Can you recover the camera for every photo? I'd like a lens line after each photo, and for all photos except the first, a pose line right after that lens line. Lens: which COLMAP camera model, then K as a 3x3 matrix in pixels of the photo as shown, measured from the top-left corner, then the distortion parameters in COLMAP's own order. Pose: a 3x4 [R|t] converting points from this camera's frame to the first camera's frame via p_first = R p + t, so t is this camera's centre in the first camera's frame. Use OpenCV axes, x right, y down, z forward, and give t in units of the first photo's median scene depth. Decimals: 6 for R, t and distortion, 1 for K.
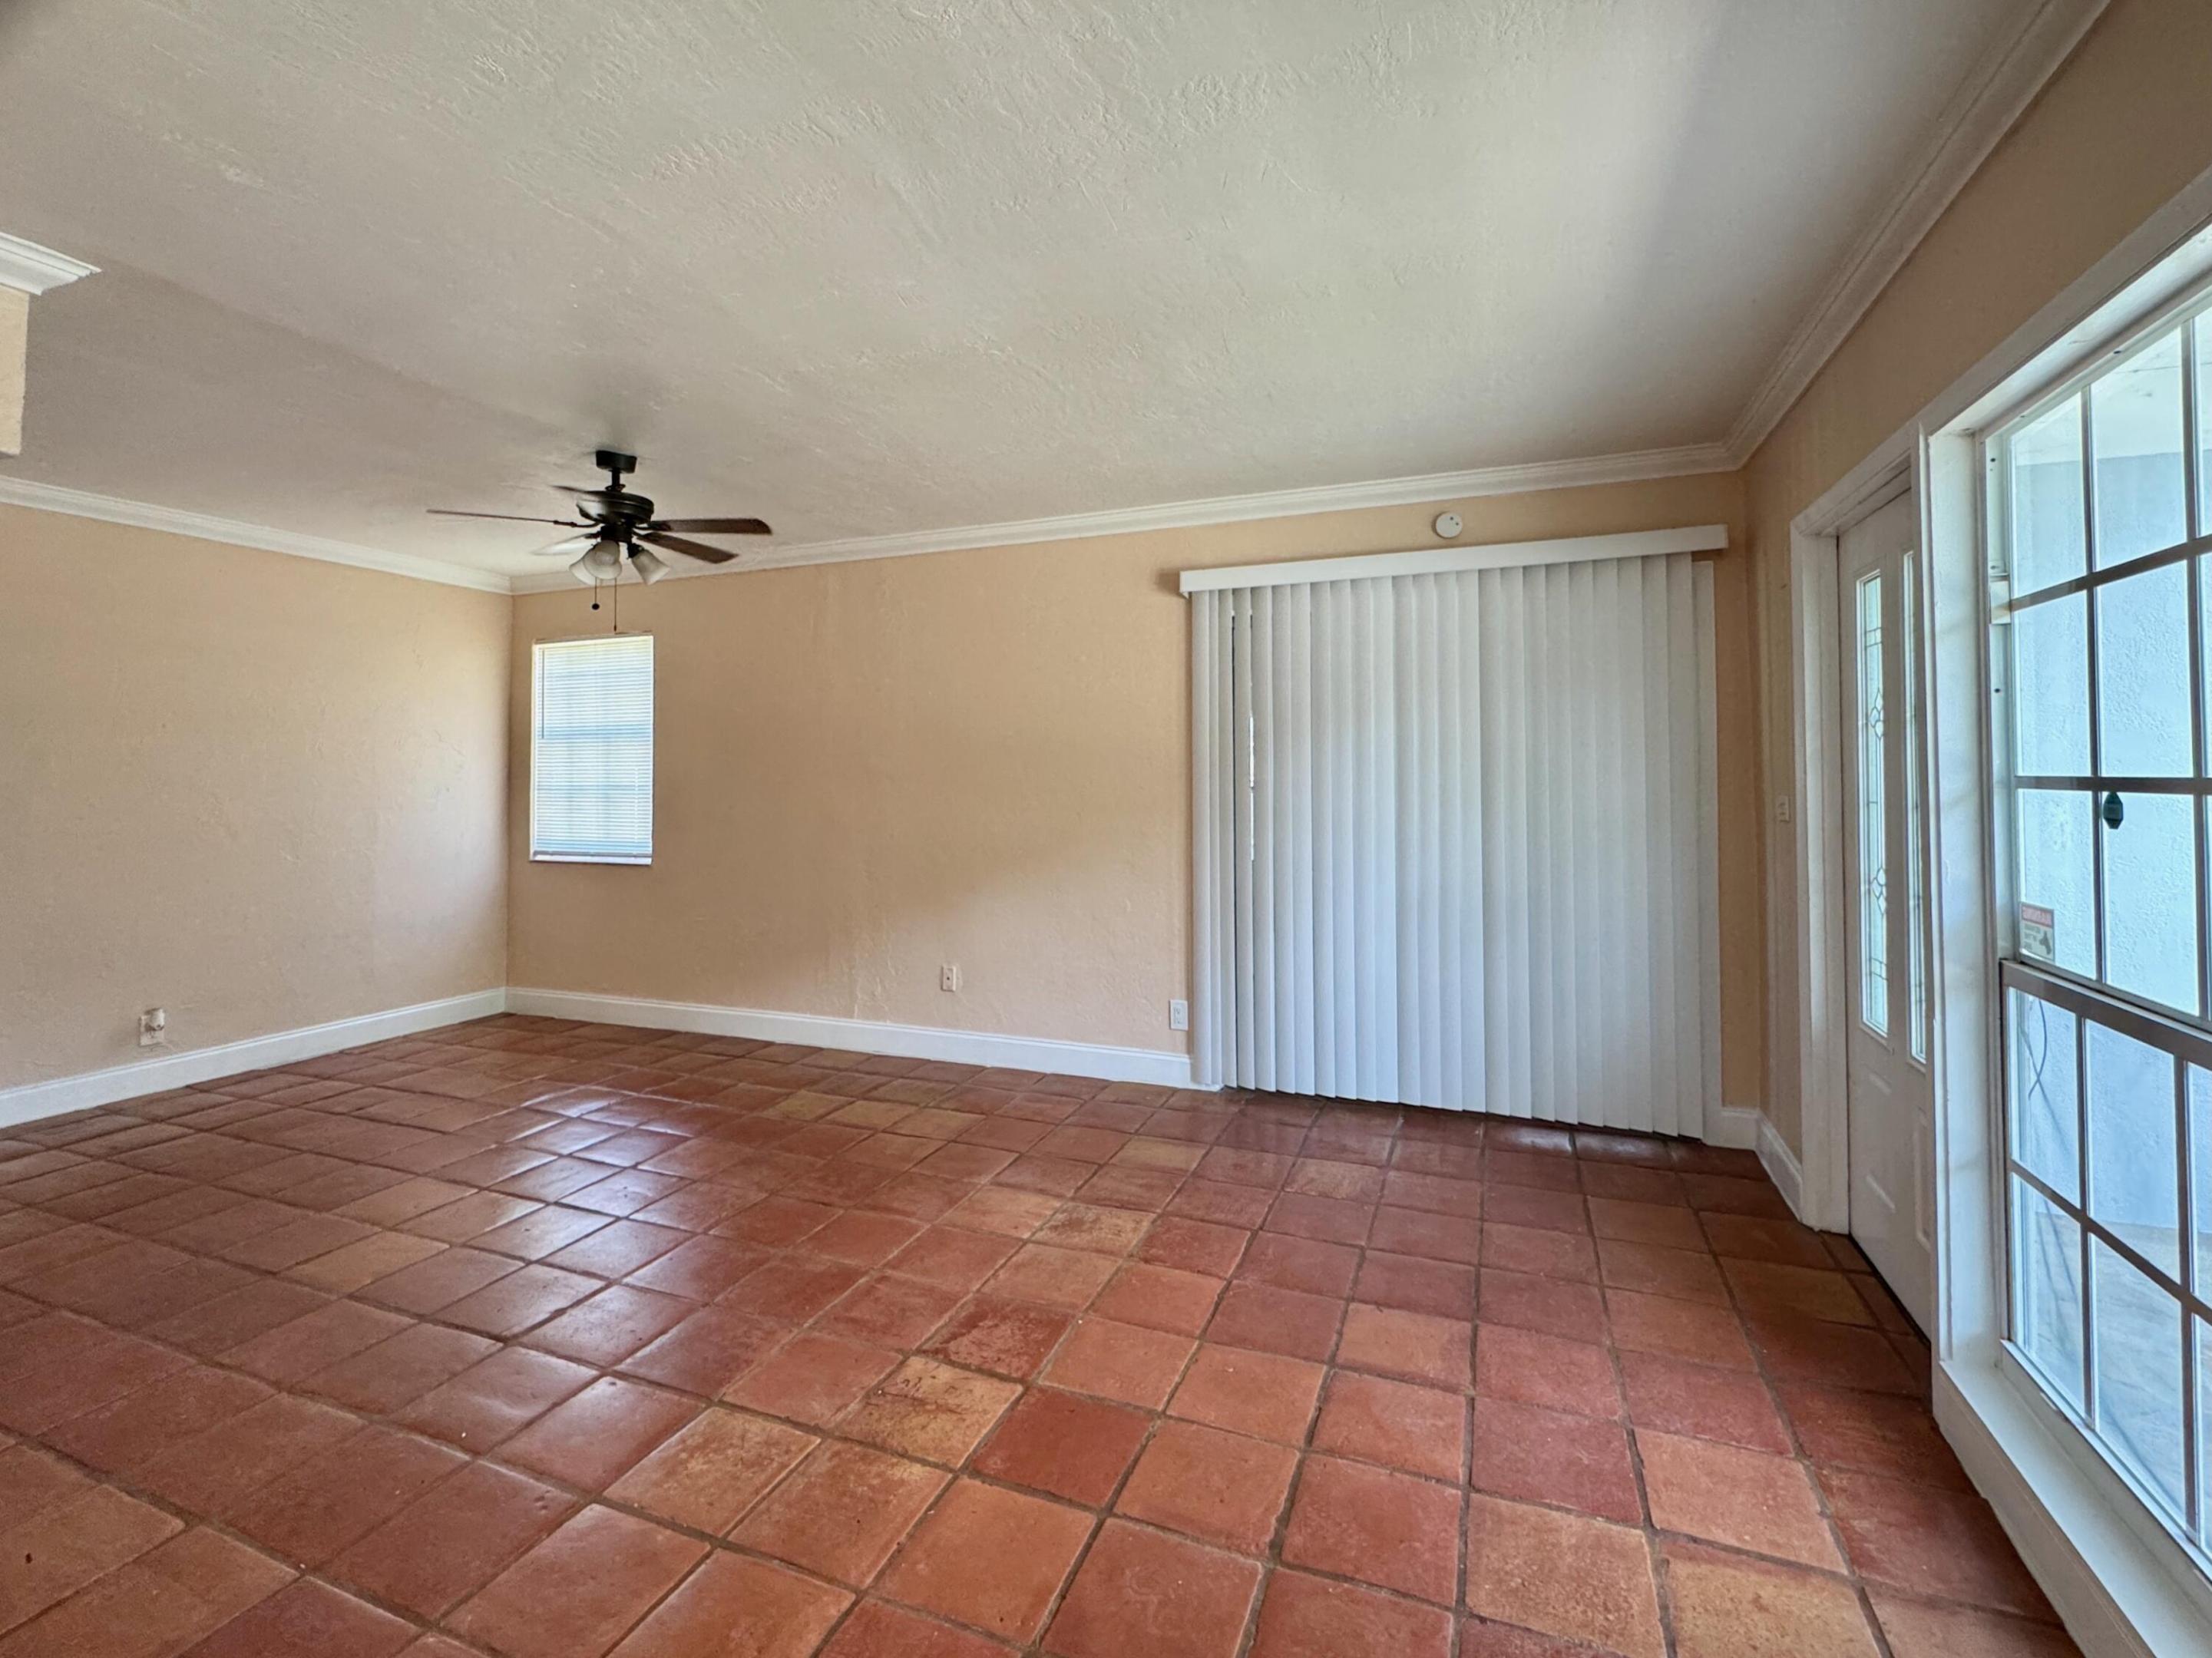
lens RADIAL K [[978.6, 0, 1108.9], [0, 978.6, 756.6], [0, 0, 1]] dist [-0.000408, -0.000581]
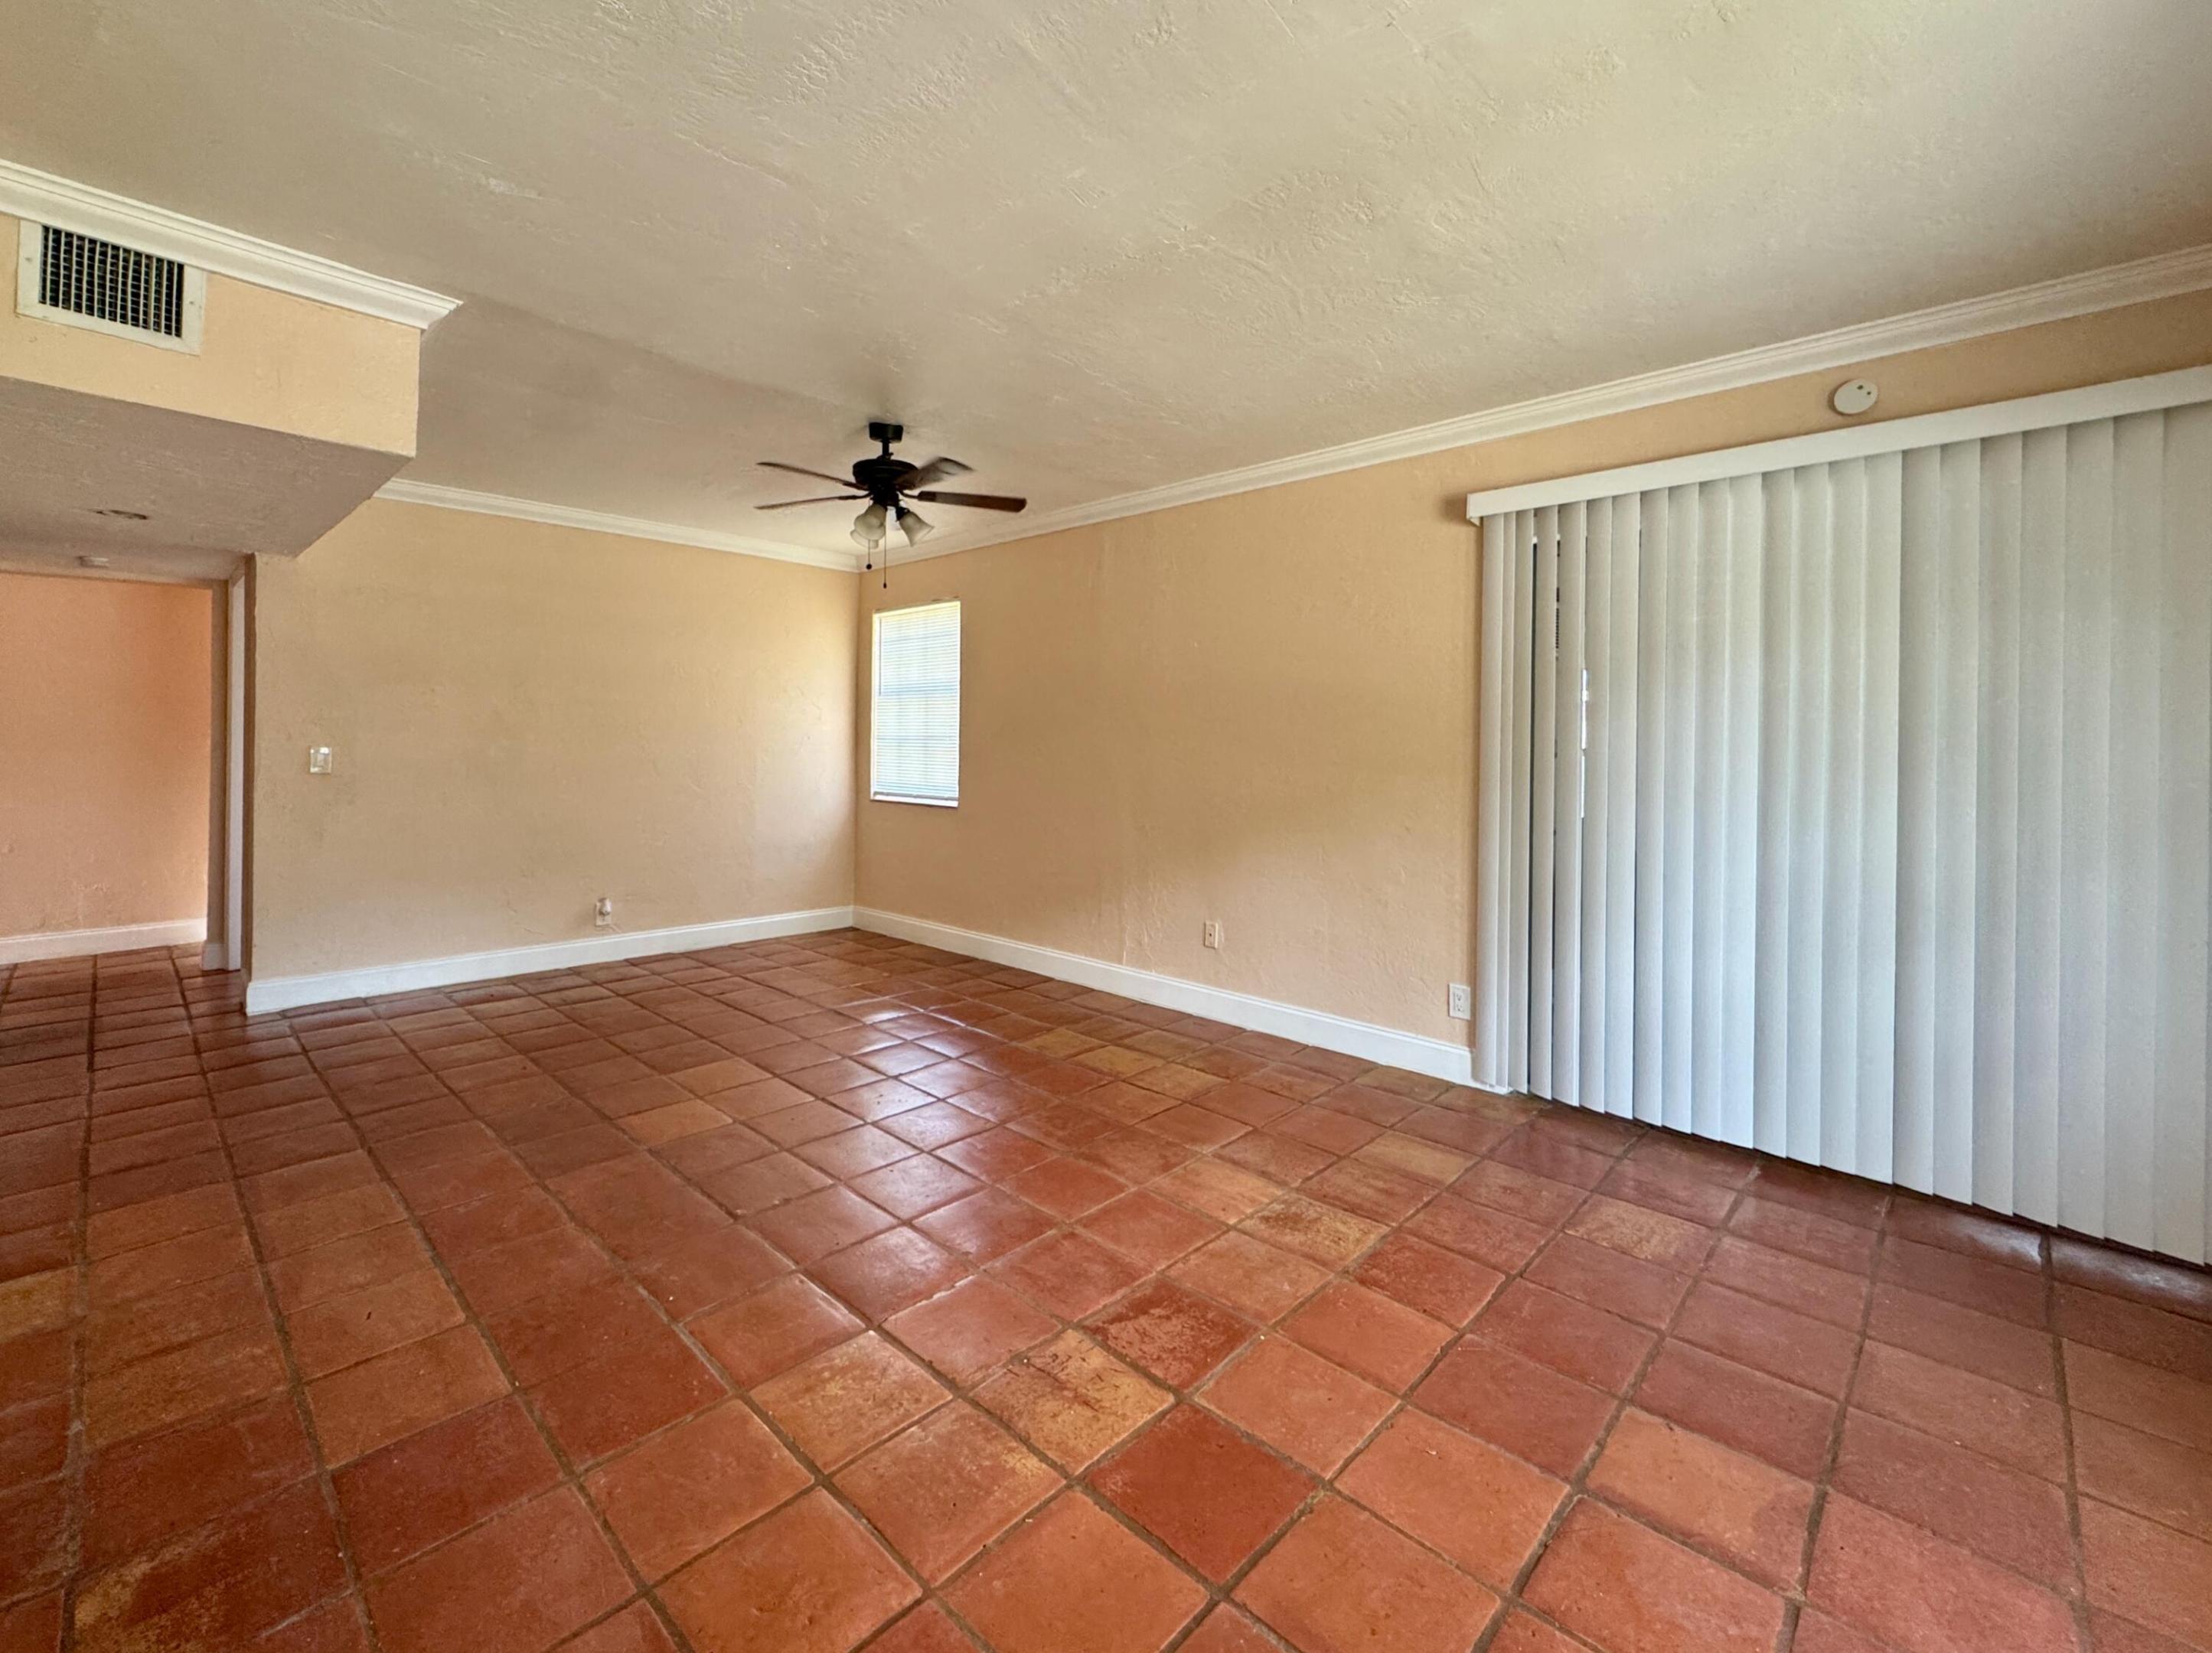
lens RADIAL K [[897.1, 0, 1103.7], [0, 897.1, 751.2], [0, 0, 1]] dist [-0.002018, 0.000287]
pose [[0.917939, 0.016851, -0.396363, 0.116684], [-0.007565, 0.999659, 0.024979, 0.025692], [0.396649, -0.019931, 0.917754, 0.168661]]
